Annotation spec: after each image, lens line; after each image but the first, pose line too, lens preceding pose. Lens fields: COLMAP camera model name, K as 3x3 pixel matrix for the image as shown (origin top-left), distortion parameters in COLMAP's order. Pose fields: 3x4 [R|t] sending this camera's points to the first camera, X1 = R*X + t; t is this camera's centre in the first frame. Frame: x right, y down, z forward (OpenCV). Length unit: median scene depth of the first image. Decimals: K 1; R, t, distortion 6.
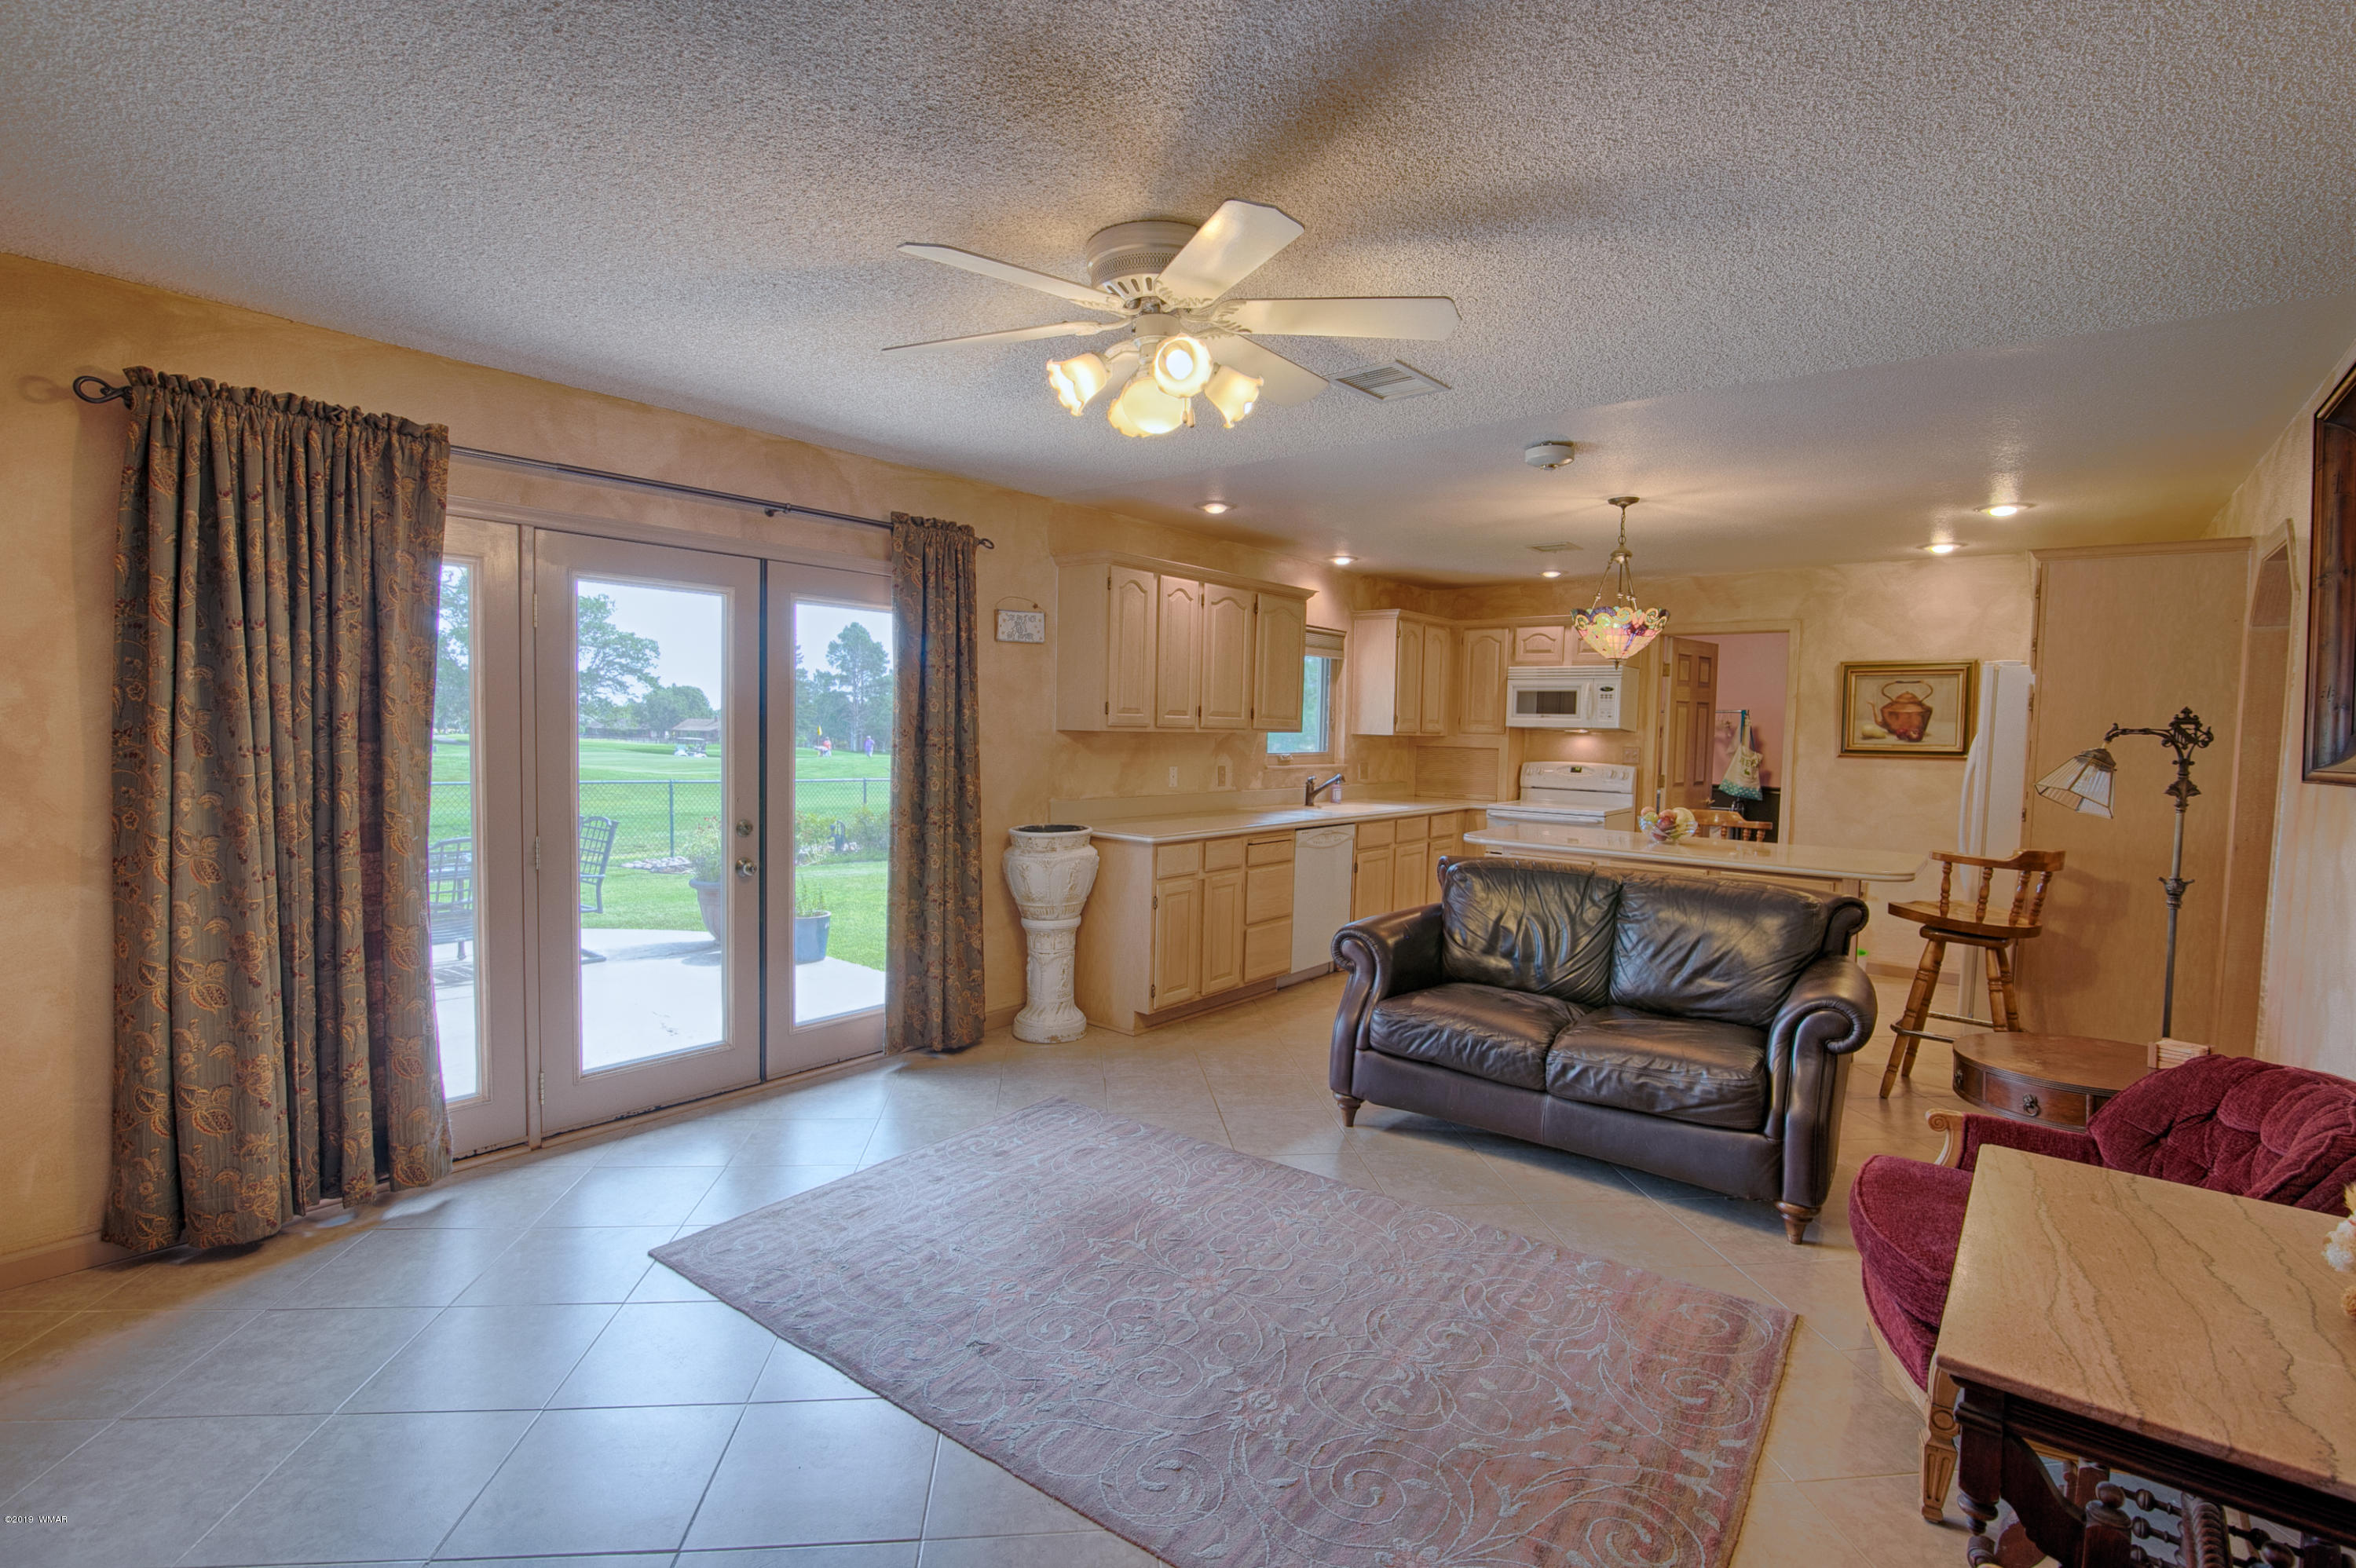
lens RADIAL K [[1074.6, 0, 1185.4], [0, 1074.6, 785.8], [0, 0, 1]] dist [-0.021211, 0.001222]
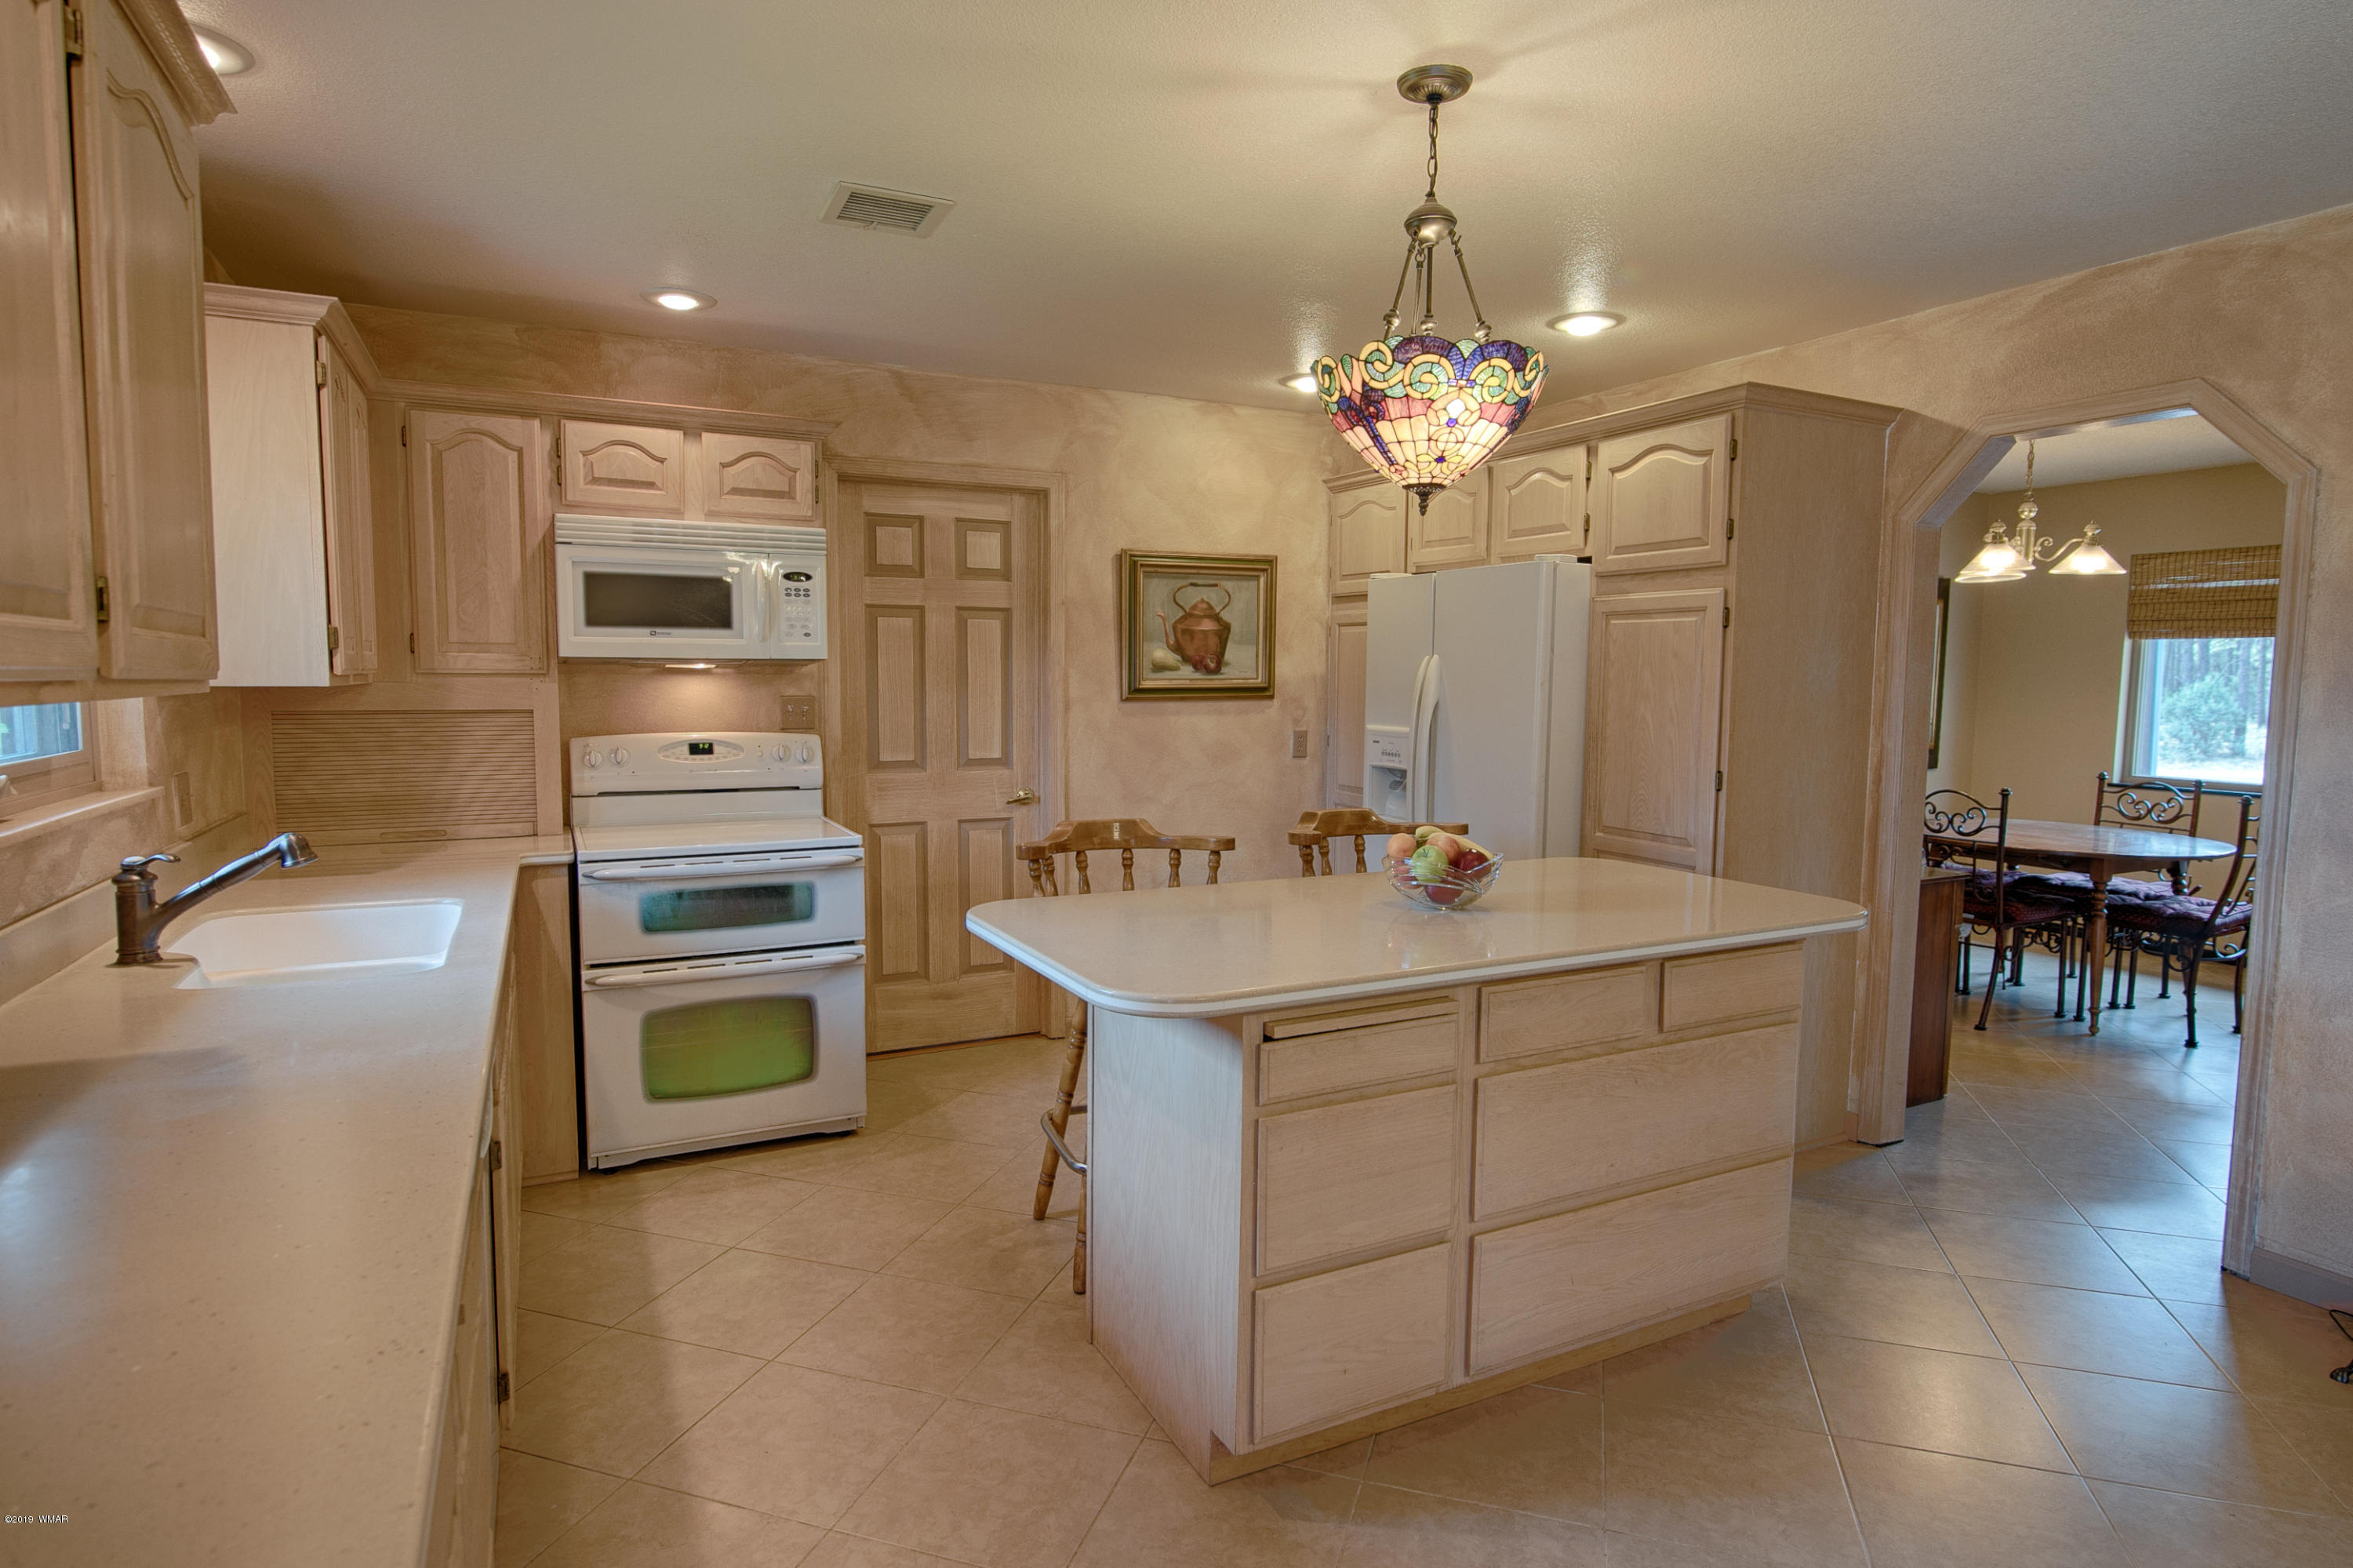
lens RADIAL K [[1262.6, 0, 1180.0], [0, 1262.6, 782.1], [0, 0, 1]] dist [-0.015662, 0.002586]
pose [[0.412993, -0.096541, 0.905603, -0.058785], [0.054101, 0.995210, 0.081421, -0.040118], [-0.909126, 0.015368, 0.416238, 0.691890]]
